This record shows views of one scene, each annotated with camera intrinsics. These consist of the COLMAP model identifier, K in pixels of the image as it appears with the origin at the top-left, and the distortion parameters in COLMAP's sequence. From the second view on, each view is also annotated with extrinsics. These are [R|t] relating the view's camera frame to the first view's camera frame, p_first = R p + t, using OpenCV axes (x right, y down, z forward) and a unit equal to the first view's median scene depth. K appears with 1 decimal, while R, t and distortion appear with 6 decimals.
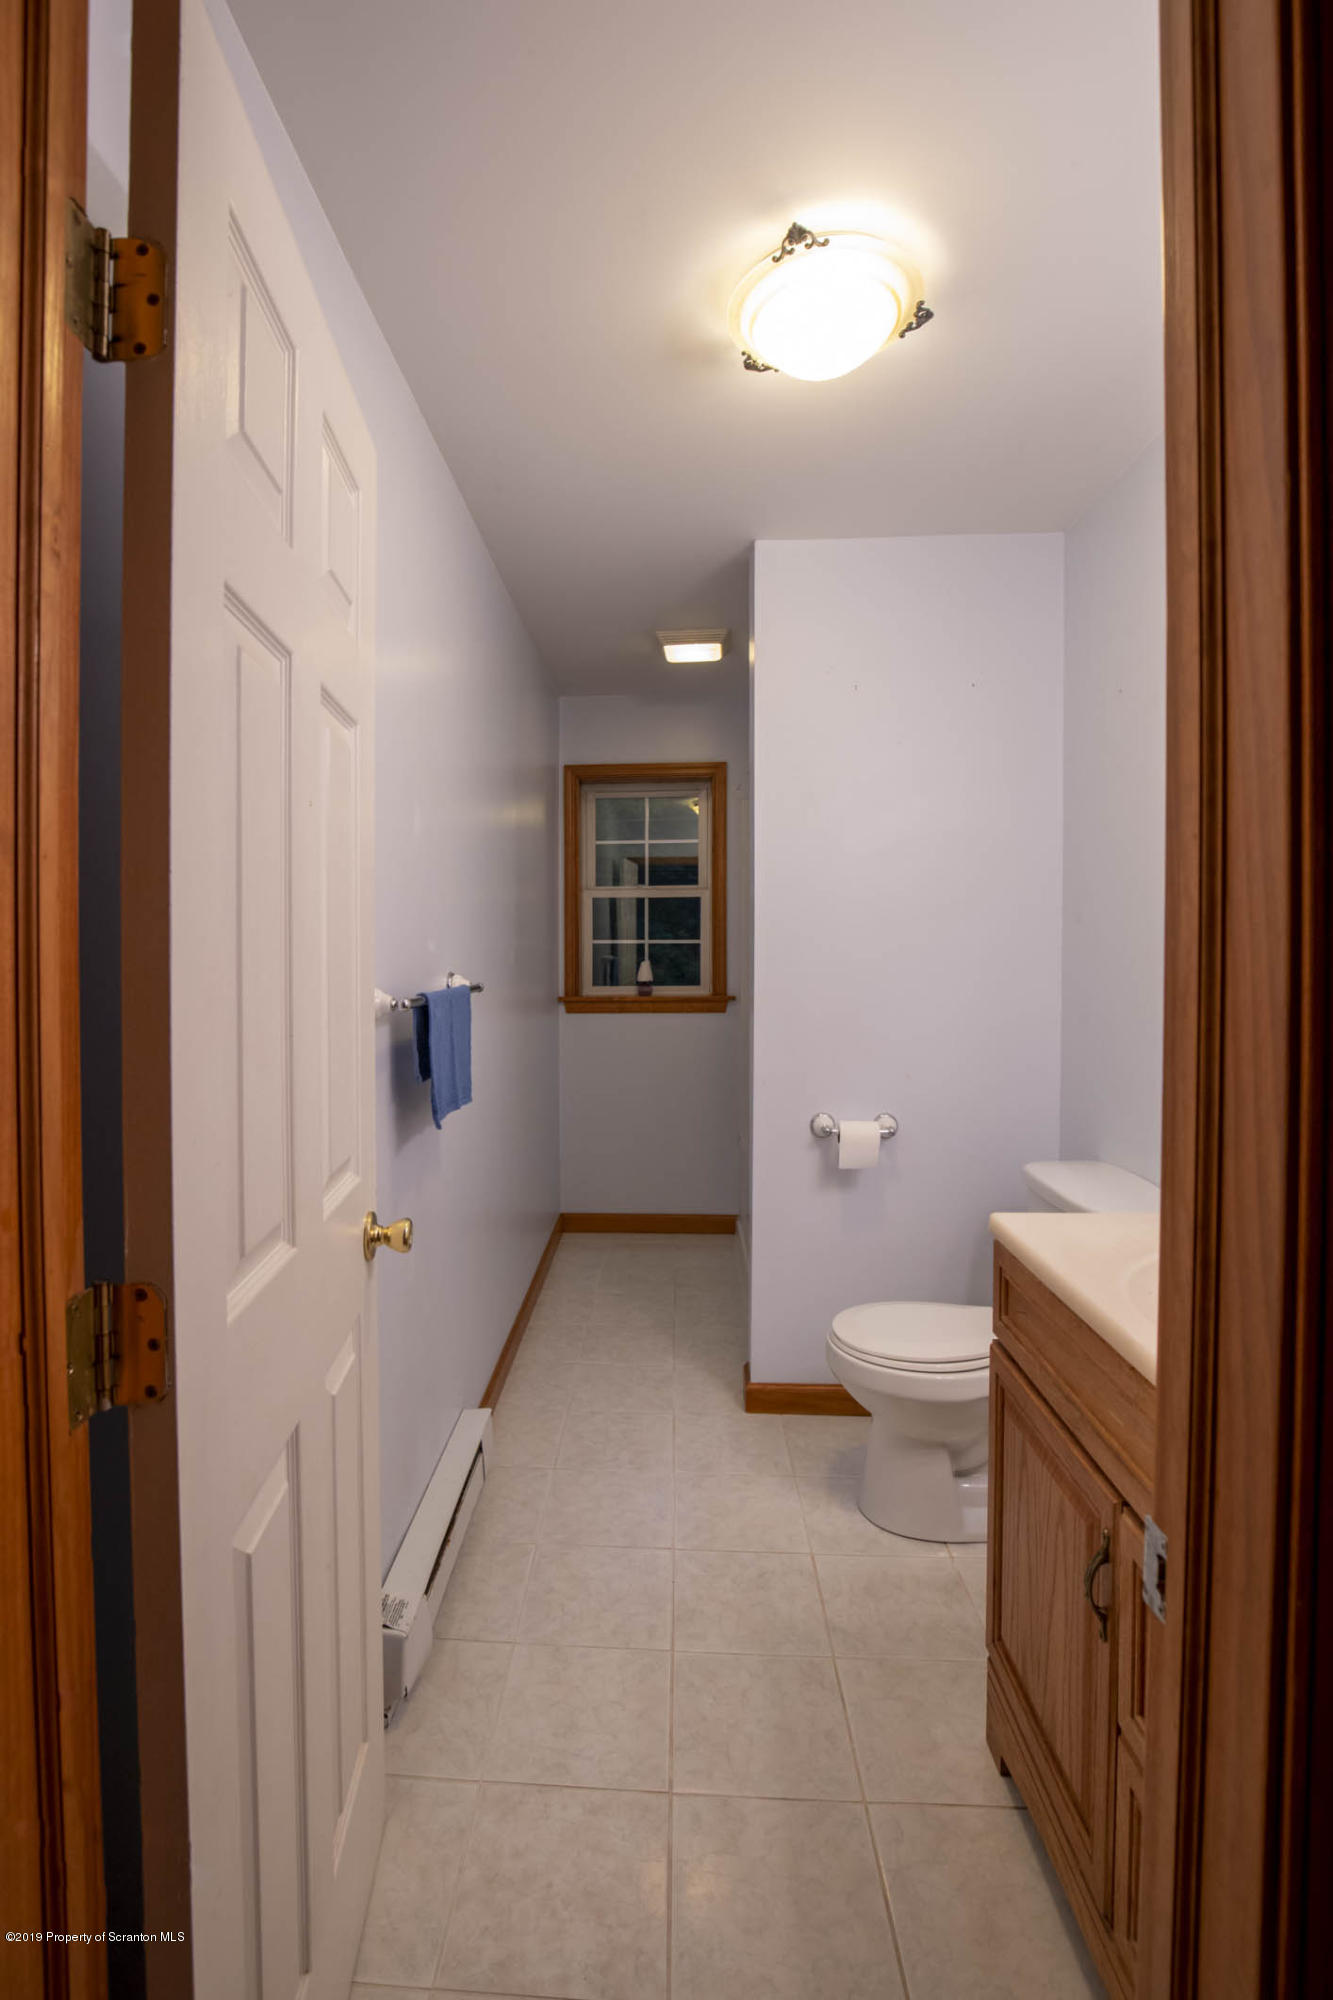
lens RADIAL K [[916.3, 0, 610.4], [0, 916.3, 1010.3], [0, 0, 1]] dist [-0.029441, 0.005132]
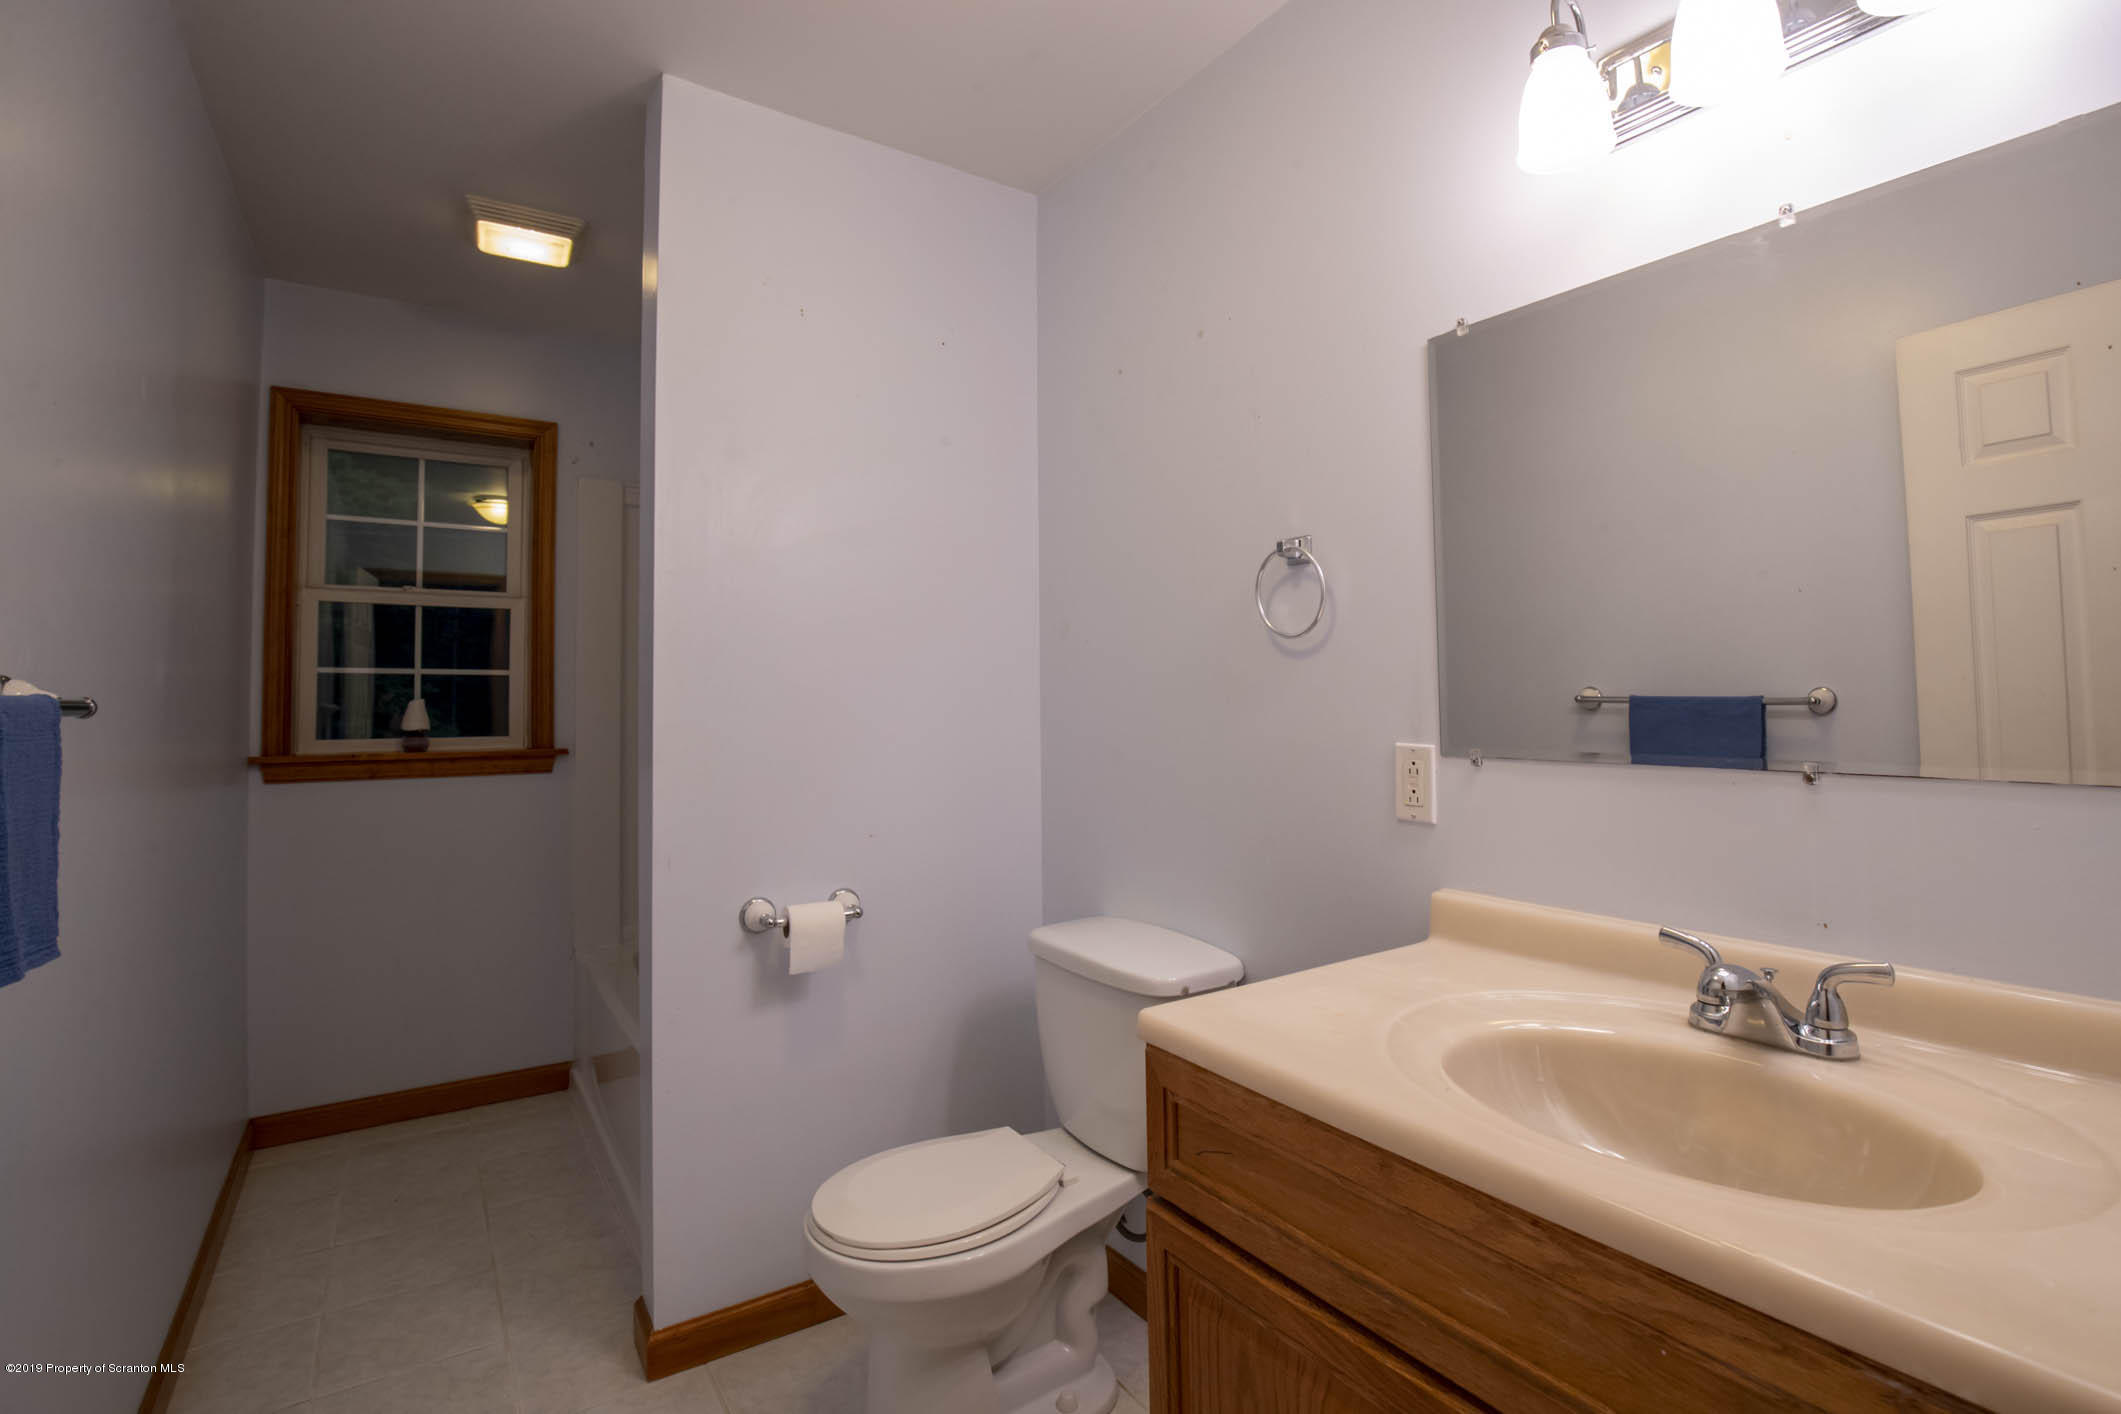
lens RADIAL K [[970.6, 0, 1067.1], [0, 970.6, 695.6], [0, 0, 1]] dist [-0.034572, 0.008932]
pose [[0.779160, 0.011474, 0.626720, -0.031015], [0.043388, 0.996447, -0.072186, 0.014616], [-0.625321, 0.083437, 0.775894, 0.173432]]
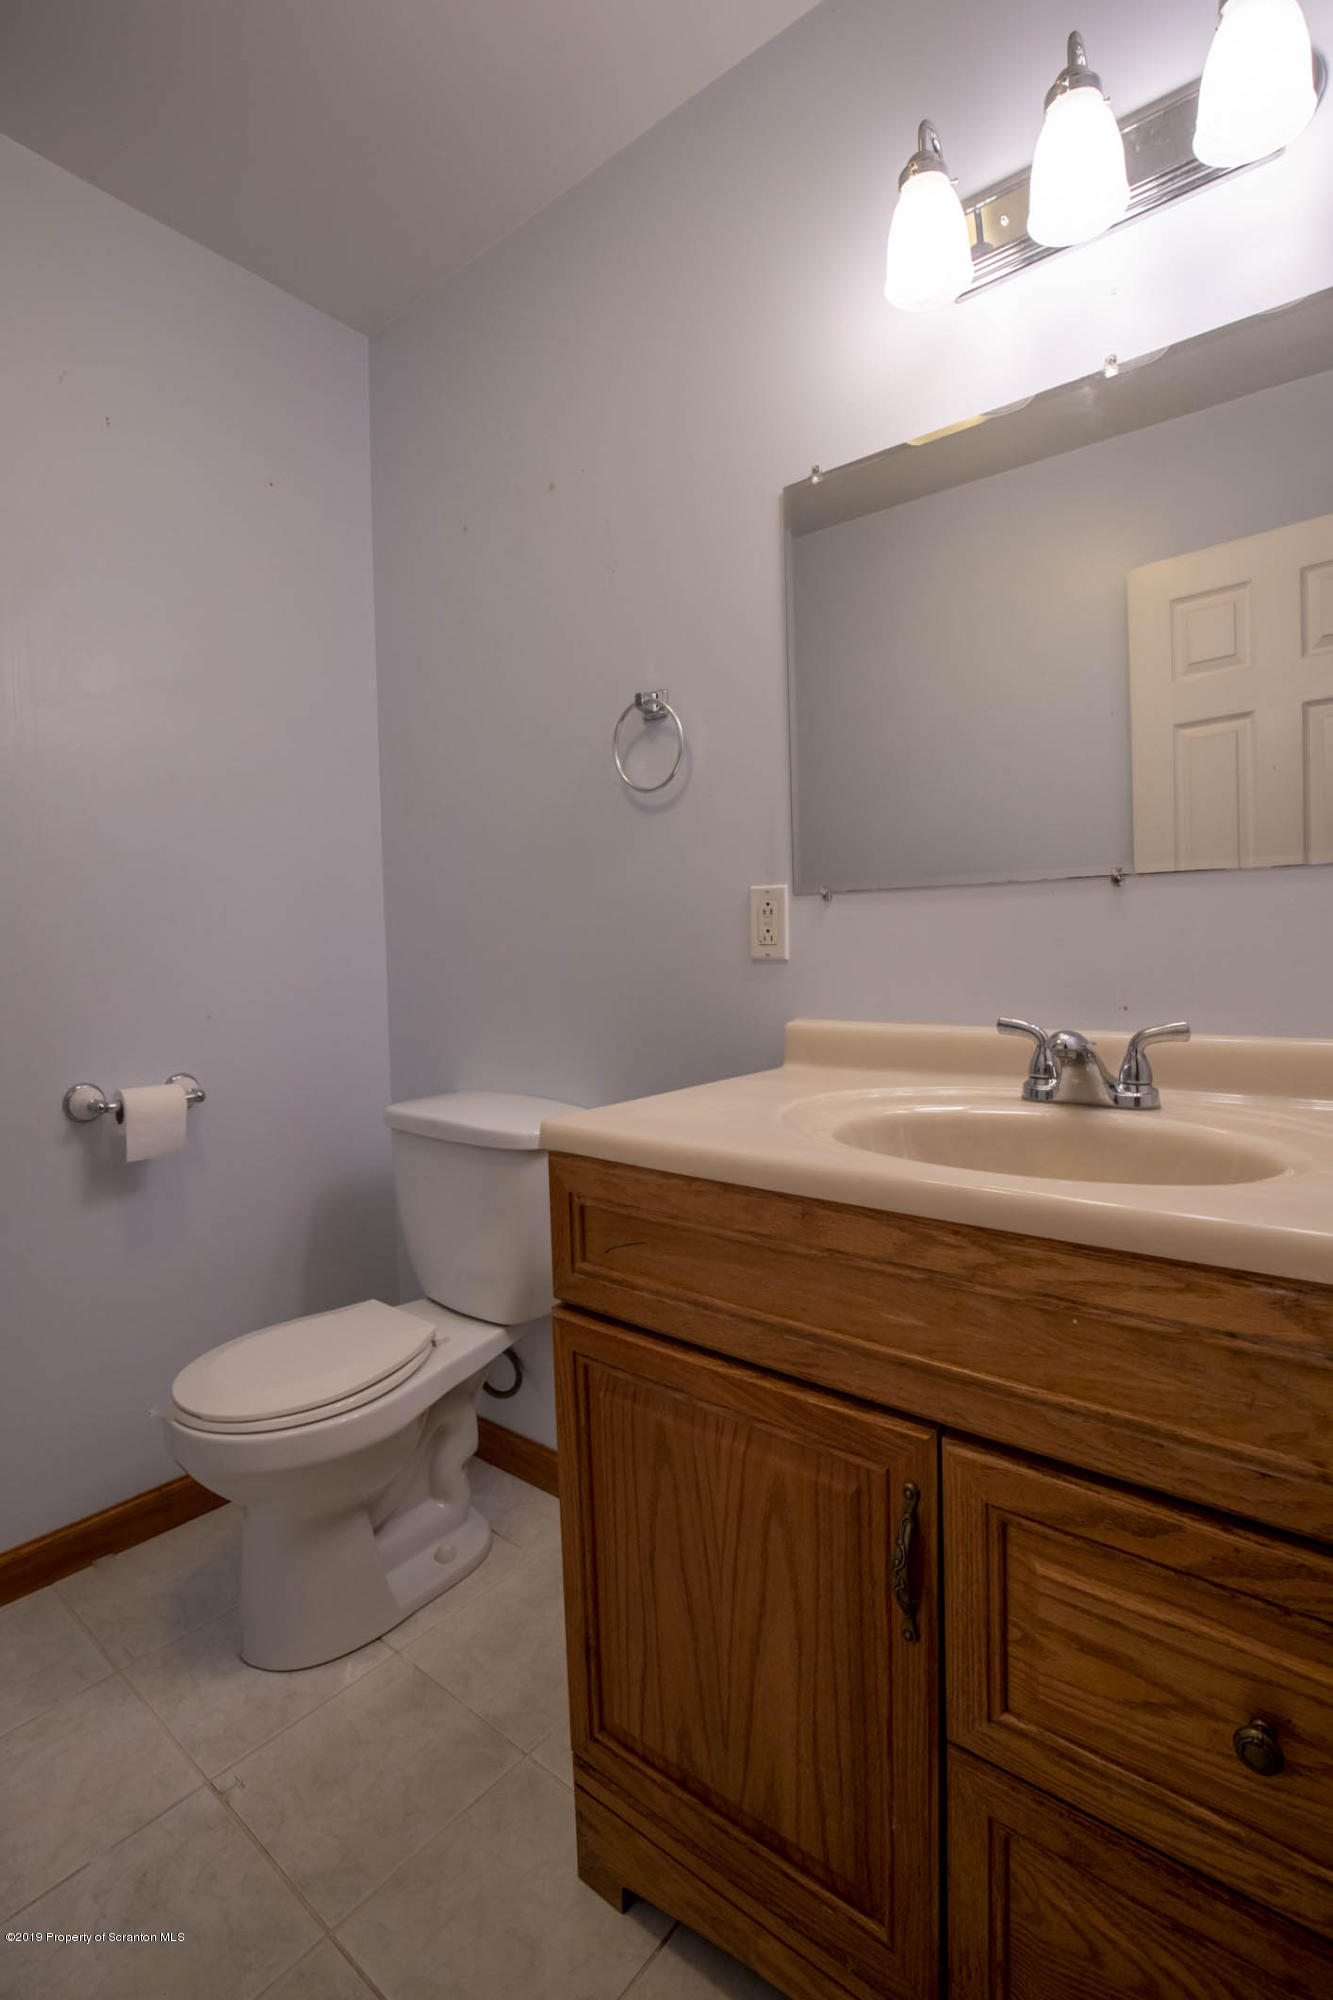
lens RADIAL K [[916.3, 0, 610.4], [0, 916.3, 1010.3], [0, 0, 1]] dist [-0.029441, 0.005132]
pose [[0.593770, -0.056112, 0.802676, -0.035457], [0.077021, 0.996948, 0.012718, 0.053176], [-0.800940, 0.054271, 0.596280, 0.211175]]
